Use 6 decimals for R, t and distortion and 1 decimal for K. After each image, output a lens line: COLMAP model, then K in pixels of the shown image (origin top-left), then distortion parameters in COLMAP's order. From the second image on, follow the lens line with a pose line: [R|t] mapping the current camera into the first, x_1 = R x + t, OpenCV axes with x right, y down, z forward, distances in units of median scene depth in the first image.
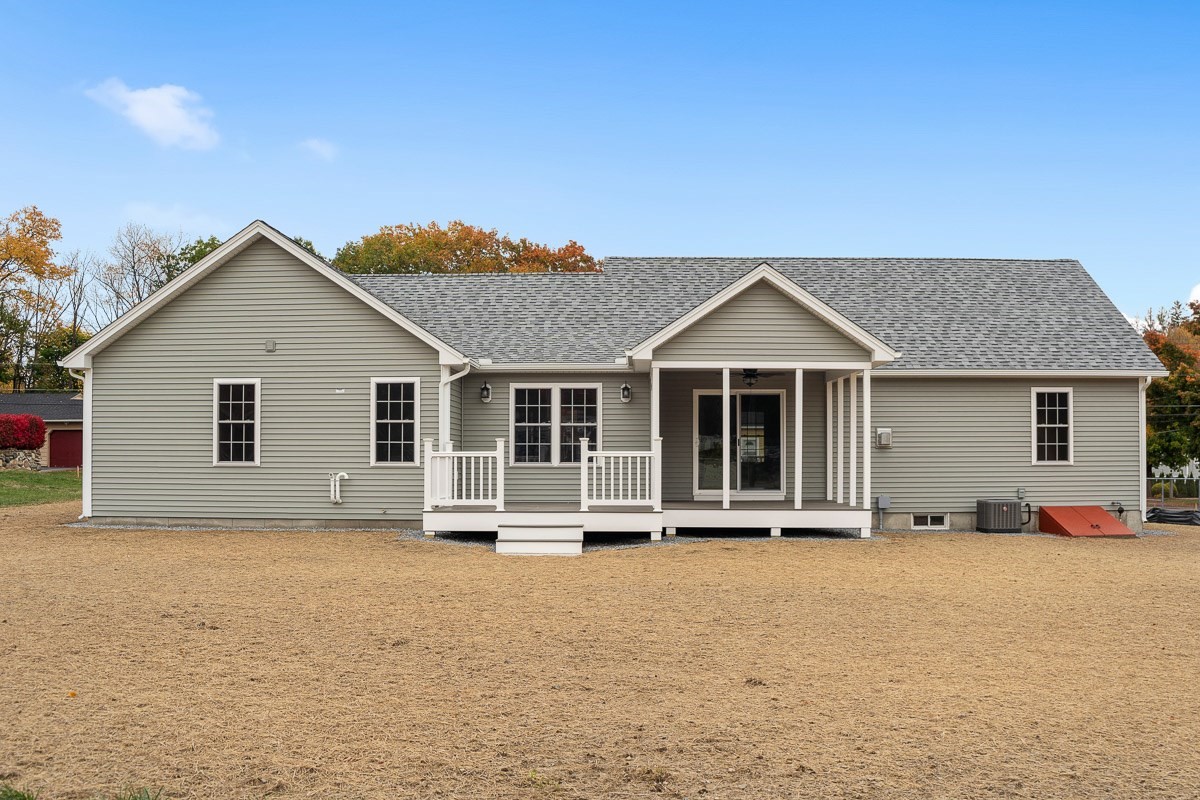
lens RADIAL K [[1154.1, 0, 600.0], [0, 1154.1, 400.0], [0, 0, 1]] dist [-0.209061, -0.007594]
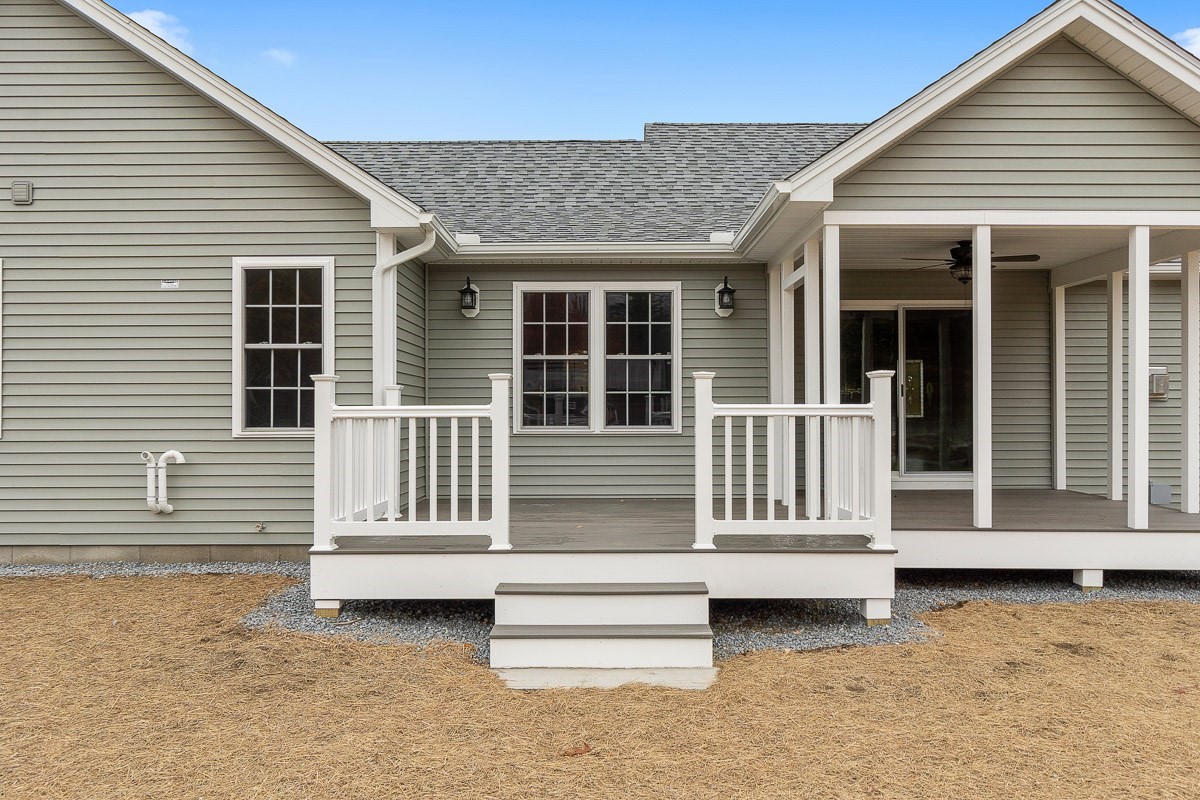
lens RADIAL K [[937.0, 0, 600.0], [0, 937.0, 400.0], [0, 0, 1]] dist [0.003536, 0.000264]
pose [[0.999525, -0.001220, 0.030780, -0.054199], [0.000098, 0.999336, 0.036433, 0.027054], [-0.030804, -0.036412, 0.998862, 0.587382]]
